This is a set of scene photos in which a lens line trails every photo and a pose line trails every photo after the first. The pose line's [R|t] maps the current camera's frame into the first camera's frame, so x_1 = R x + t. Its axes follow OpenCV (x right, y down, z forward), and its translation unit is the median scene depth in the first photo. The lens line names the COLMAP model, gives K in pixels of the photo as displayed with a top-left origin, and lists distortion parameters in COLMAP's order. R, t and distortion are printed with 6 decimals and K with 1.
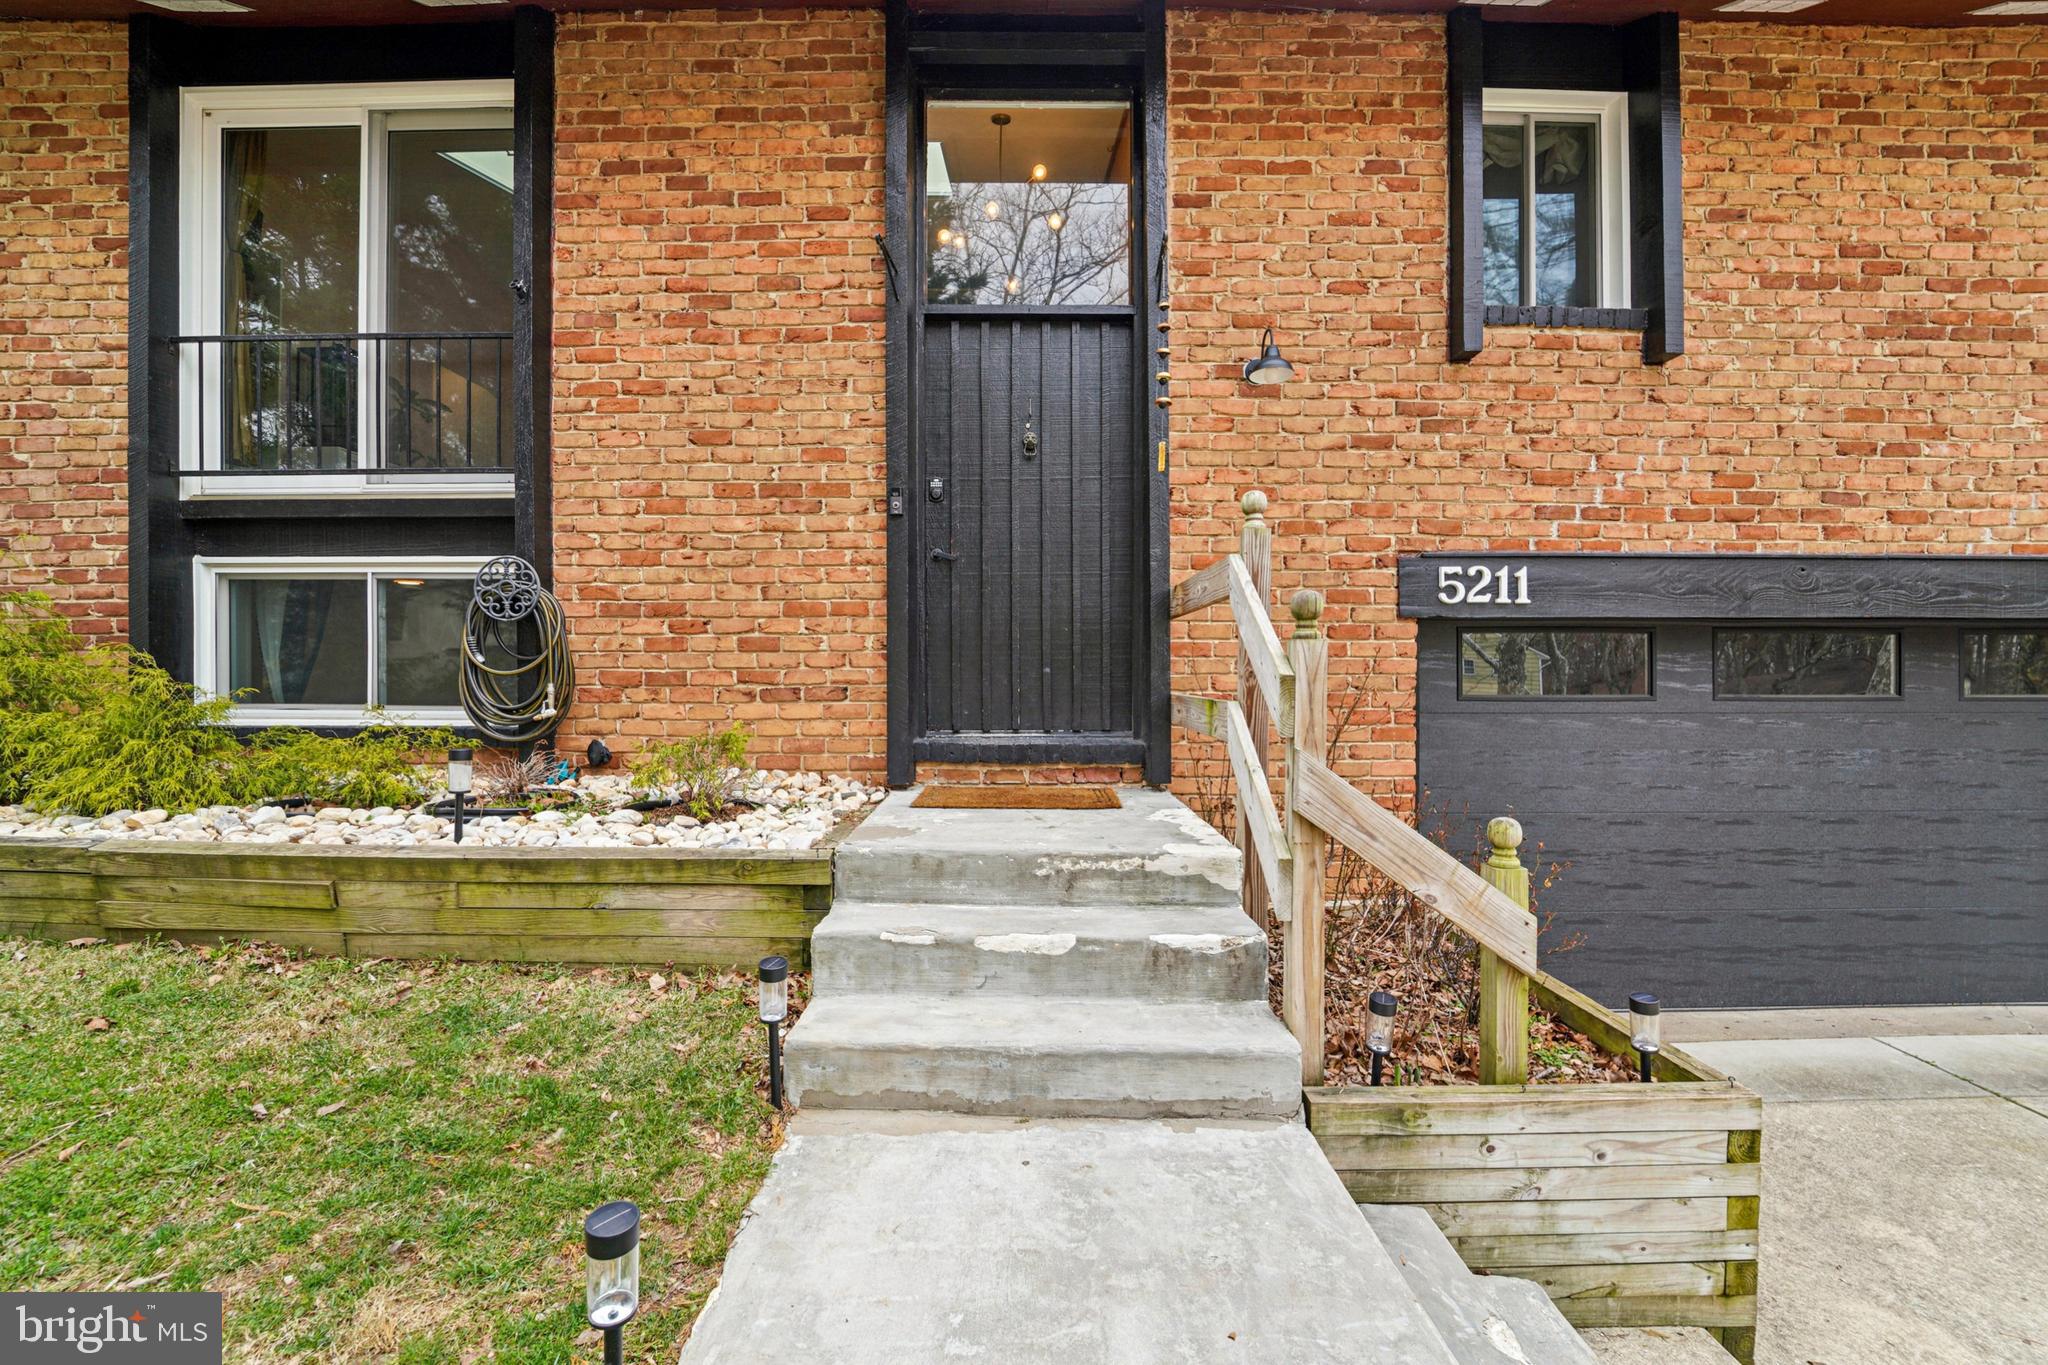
lens RADIAL K [[850.5, 0, 1060.7], [0, 850.5, 677.1], [0, 0, 1]] dist [-0.021360, -0.000703]
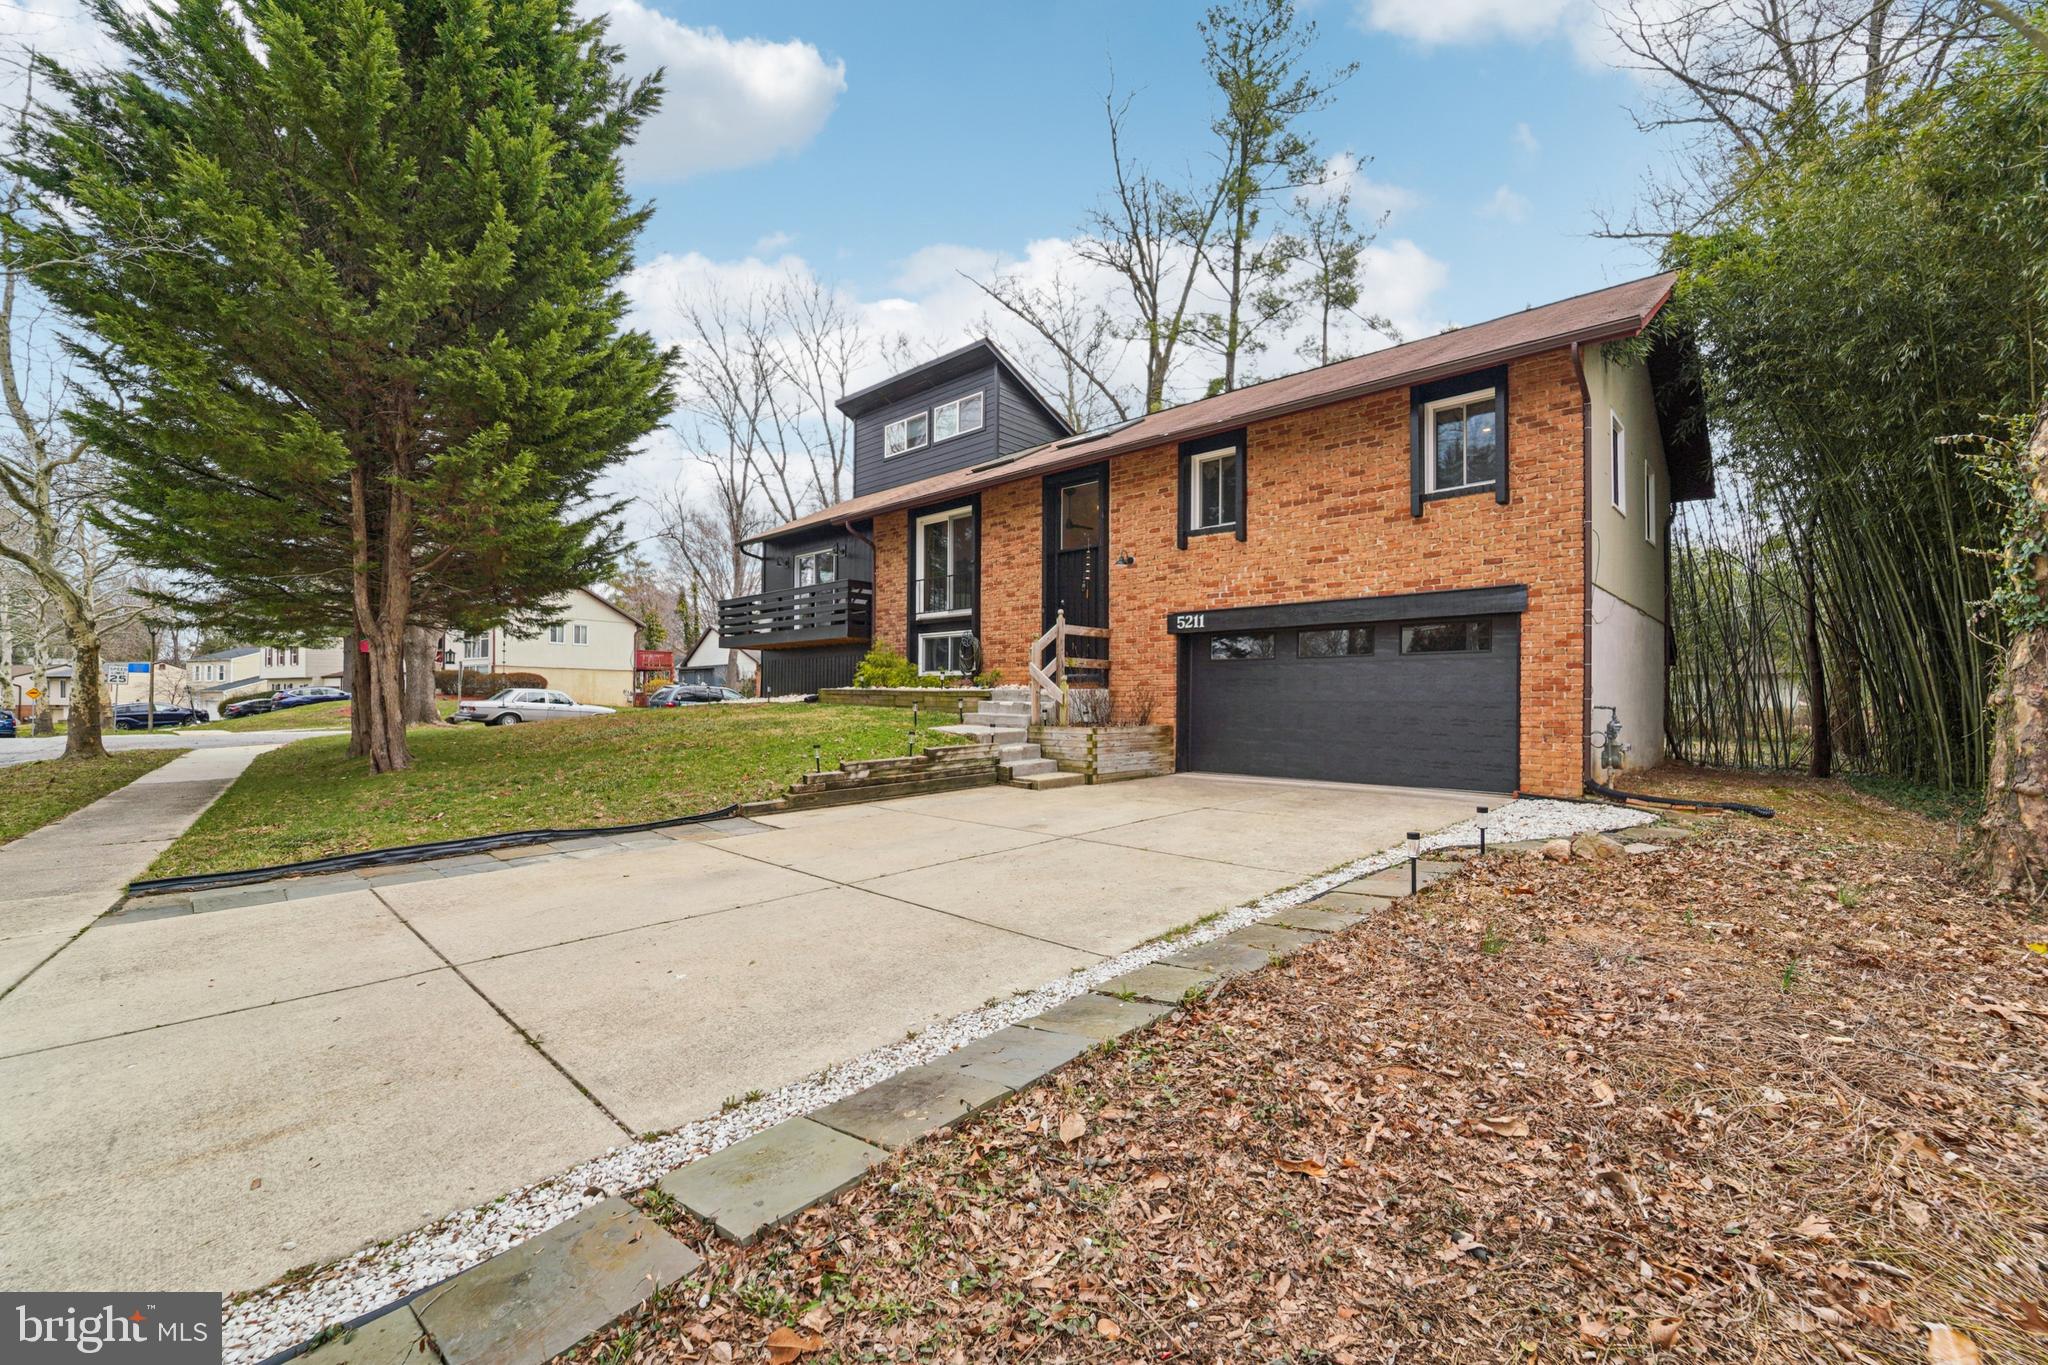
lens RADIAL K [[850.5, 0, 1060.7], [0, 850.5, 677.1], [0, 0, 1]] dist [-0.021360, -0.000703]
pose [[0.743842, -0.017757, -0.668119, 2.175769], [-0.011053, 0.999183, -0.038862, 0.212123], [0.668264, 0.036292, 0.743039, -1.562903]]
